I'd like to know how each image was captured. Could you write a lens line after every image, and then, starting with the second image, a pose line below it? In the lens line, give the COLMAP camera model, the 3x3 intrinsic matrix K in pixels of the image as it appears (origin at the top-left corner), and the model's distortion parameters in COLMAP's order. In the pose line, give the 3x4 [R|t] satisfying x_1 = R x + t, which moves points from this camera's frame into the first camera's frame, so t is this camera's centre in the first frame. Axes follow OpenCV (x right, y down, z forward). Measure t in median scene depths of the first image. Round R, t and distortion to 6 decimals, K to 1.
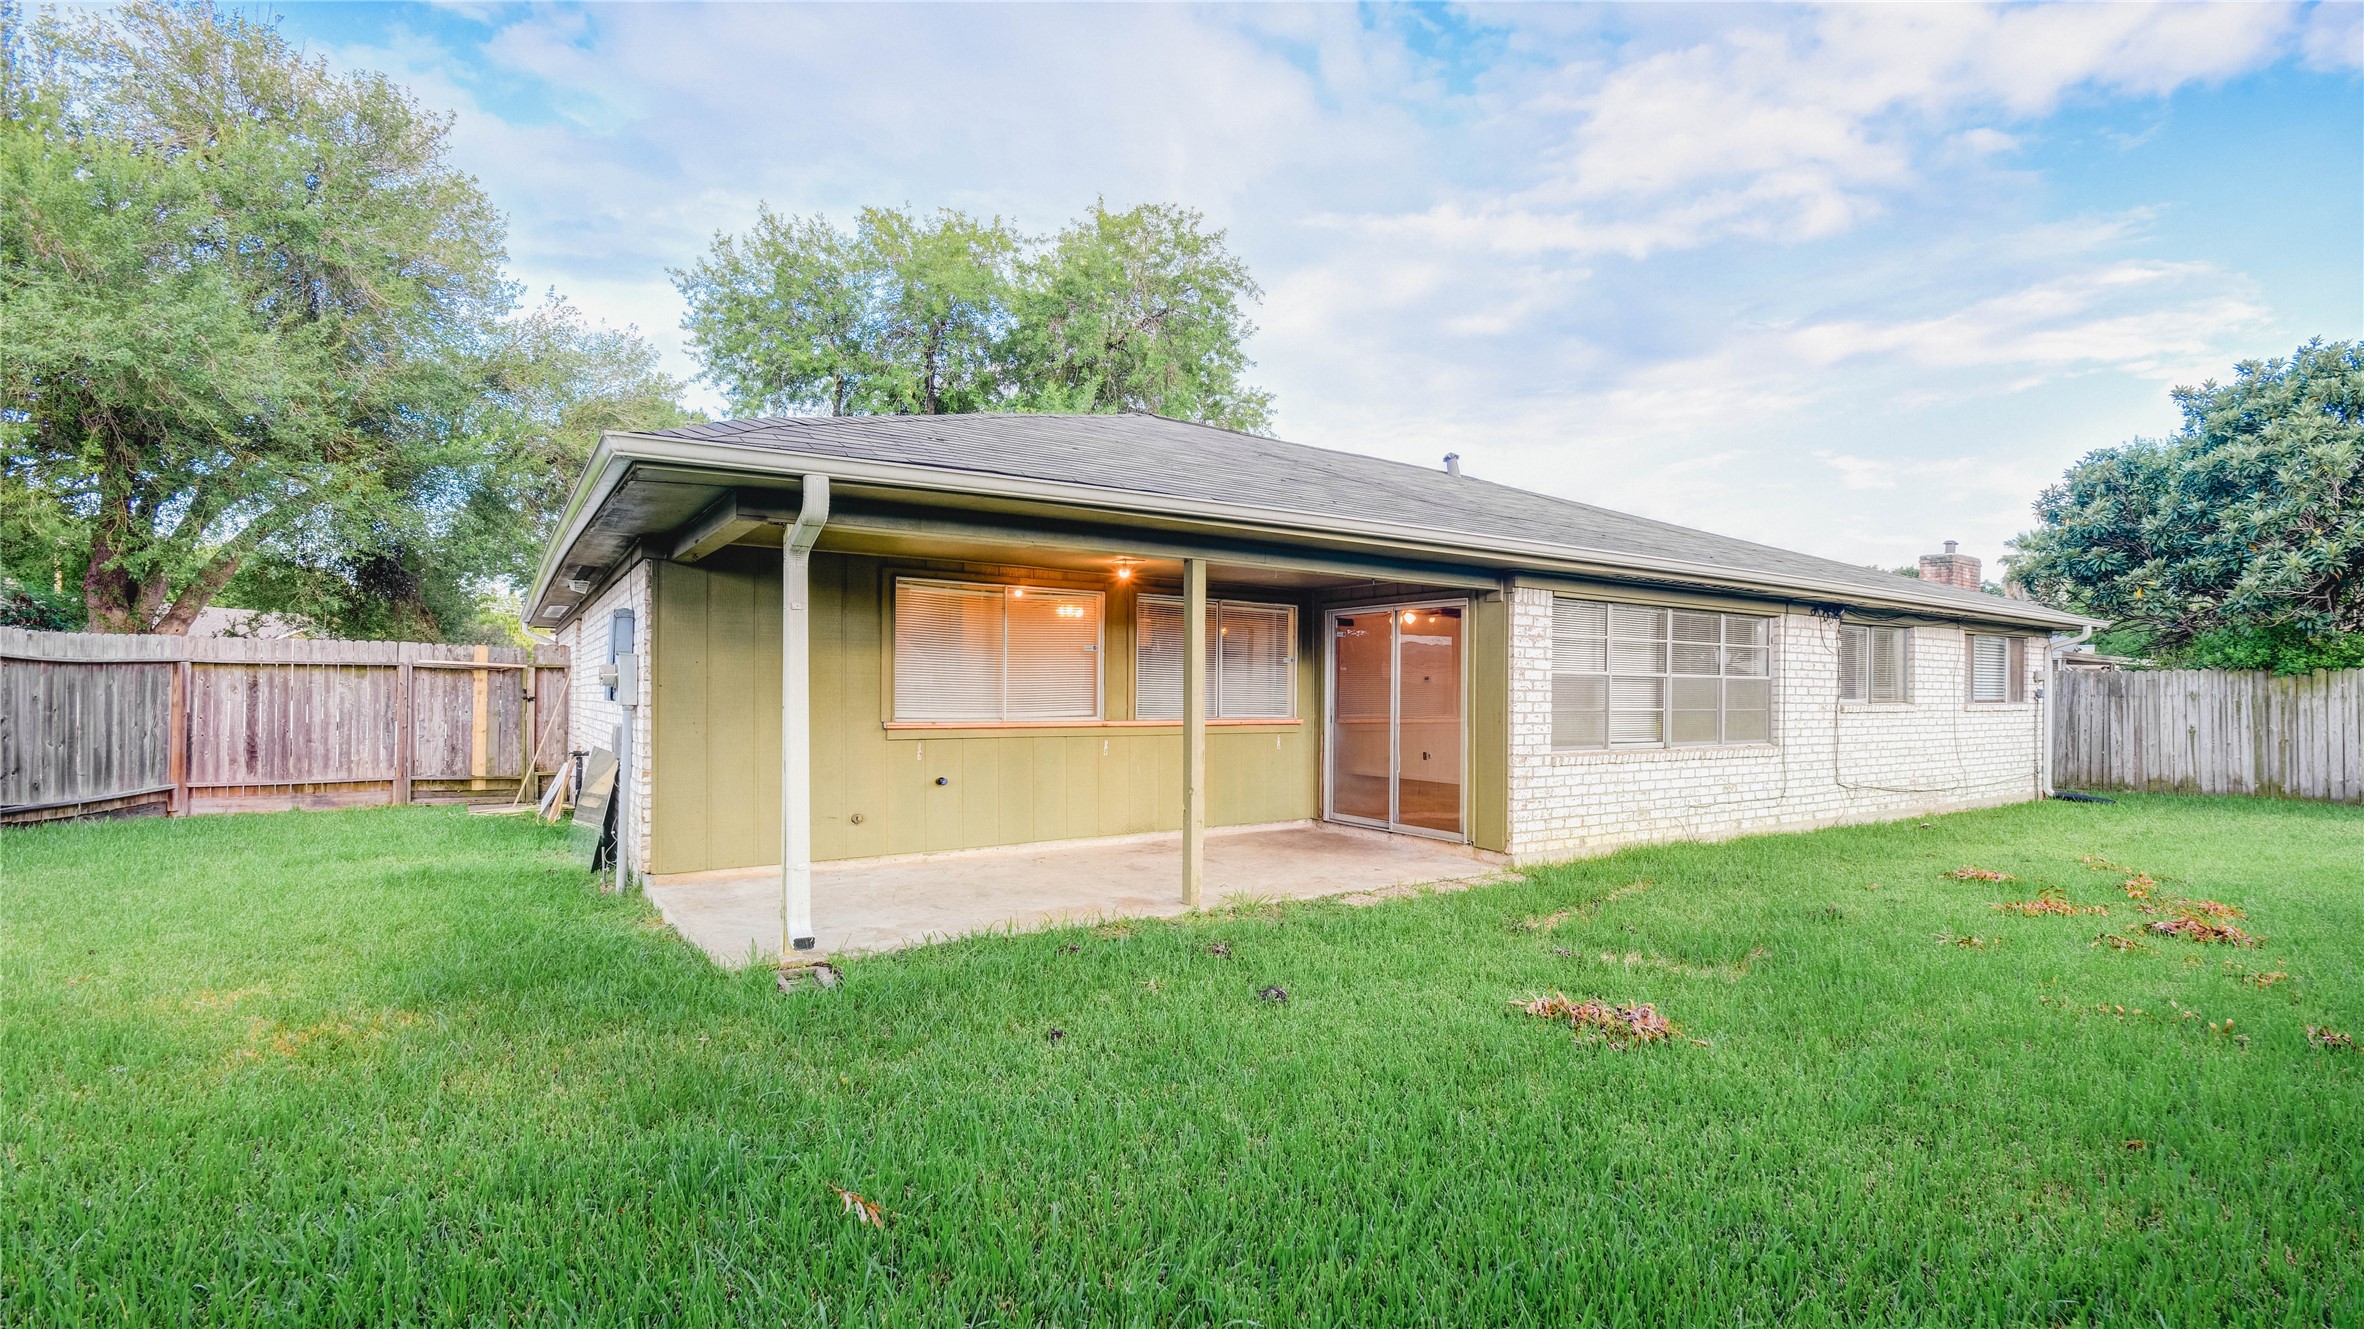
lens RADIAL K [[1069.4, 0, 1231.2], [0, 1069.4, 687.9], [0, 0, 1]] dist [0.009770, -0.018861]
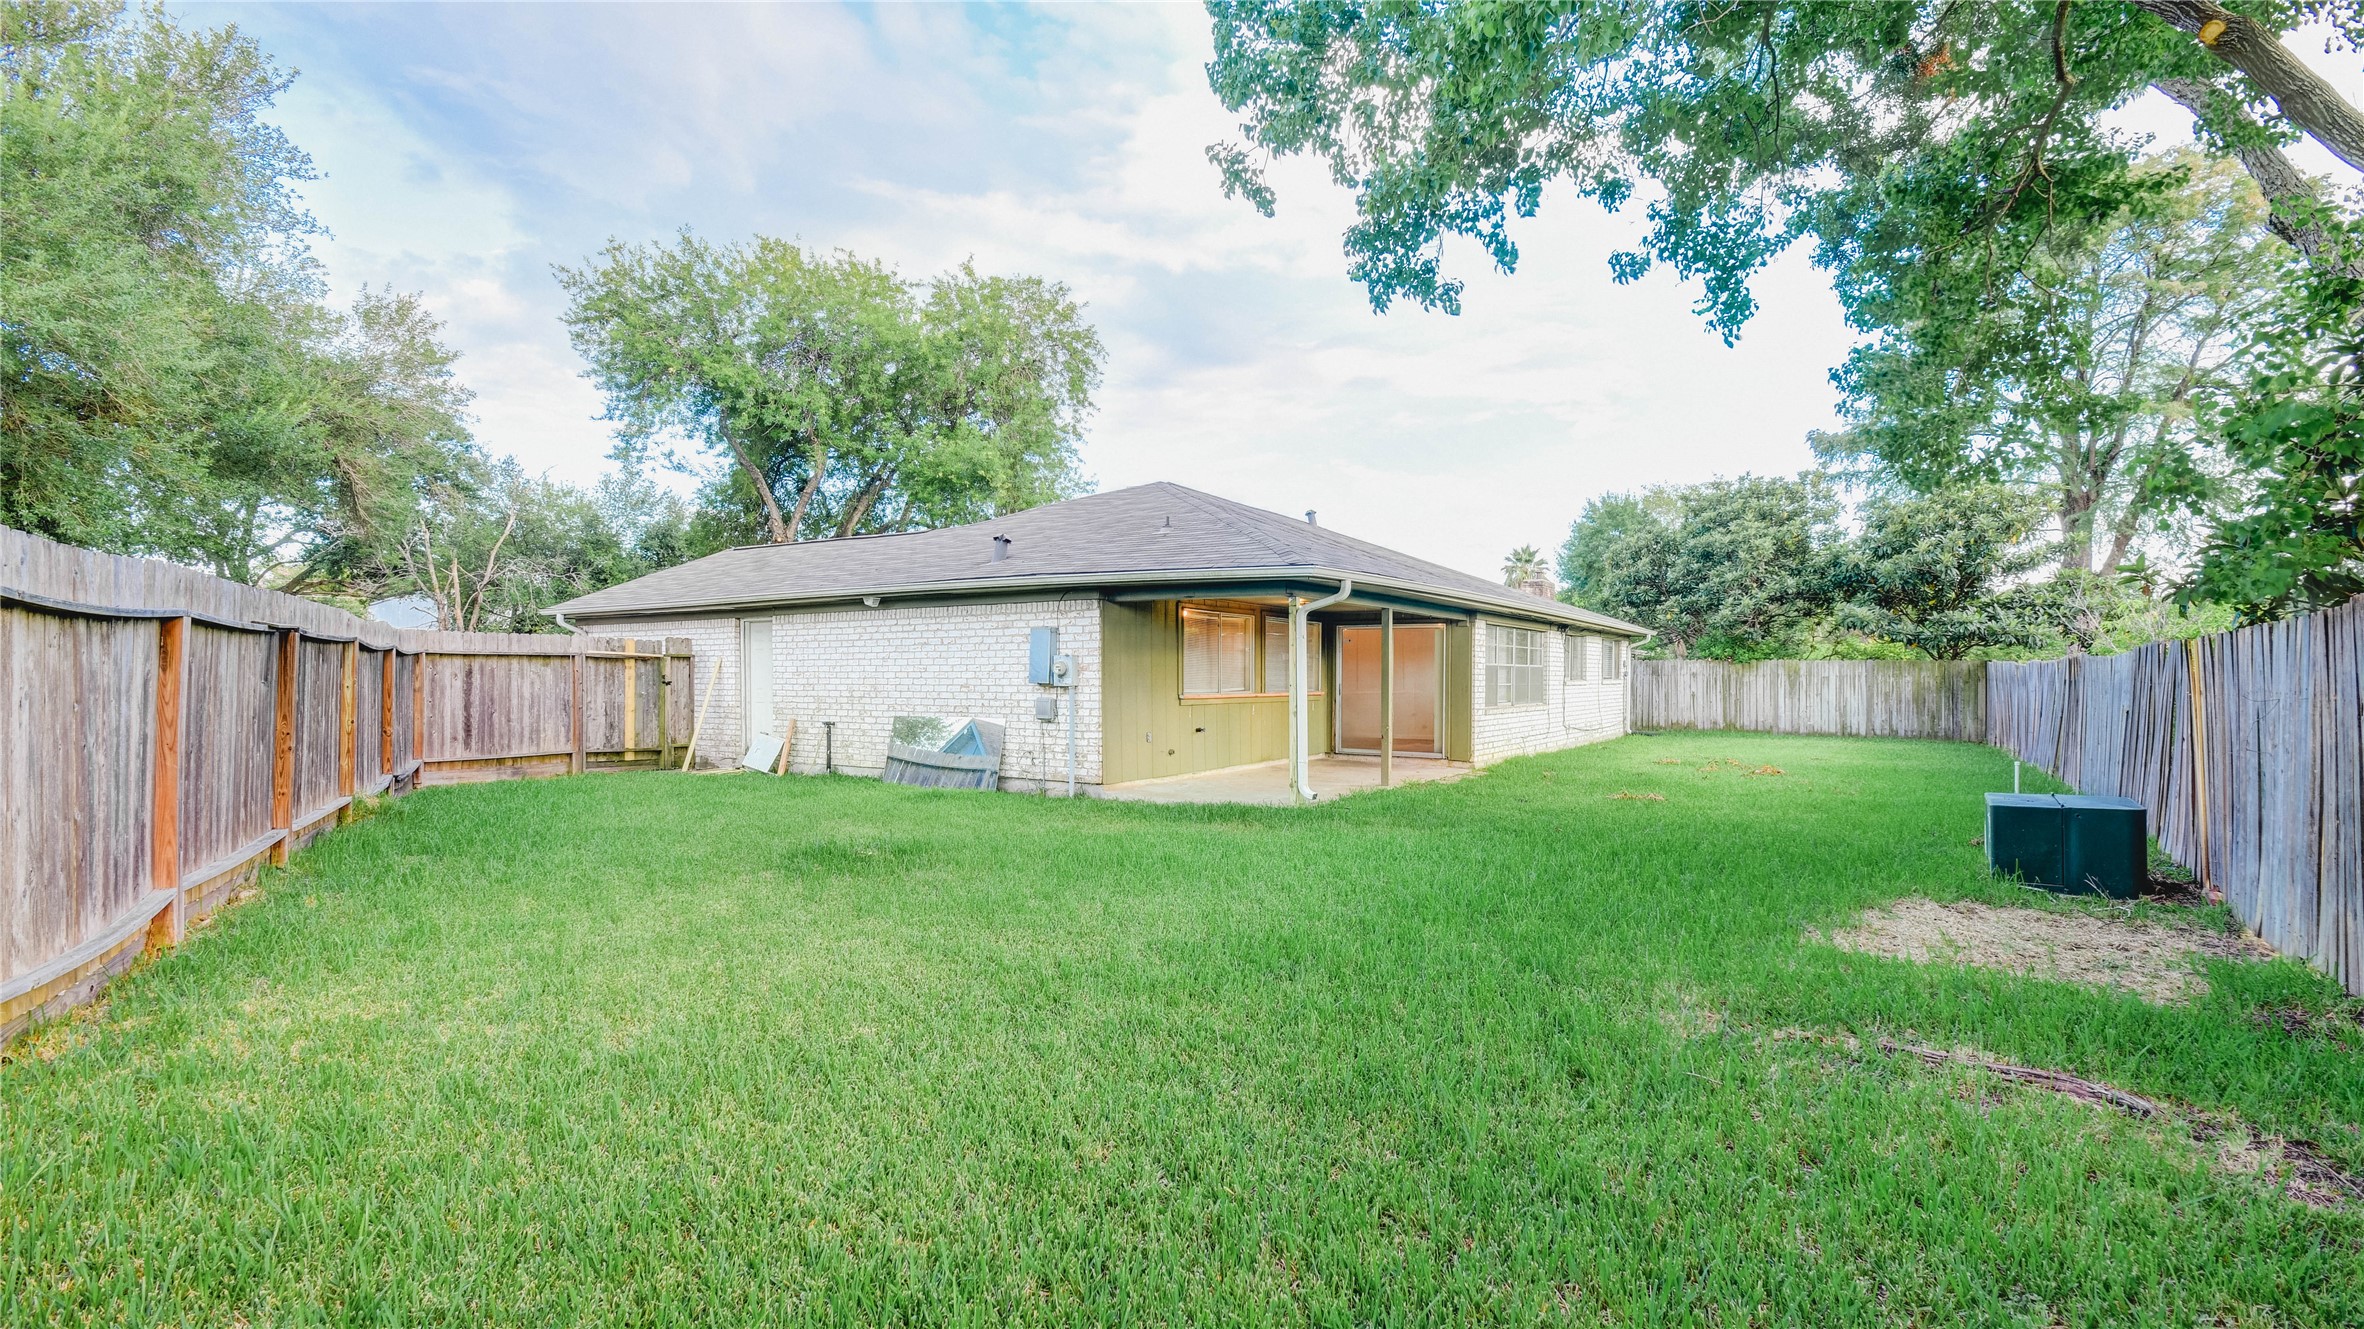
lens RADIAL K [[1069.4, 0, 1231.2], [0, 1069.4, 687.9], [0, 0, 1]] dist [0.009770, -0.018861]
pose [[0.915618, -0.008969, 0.401949, -0.564101], [0.000962, 0.999797, 0.020118, -0.007701], [-0.402048, -0.018034, 0.915441, -0.347104]]
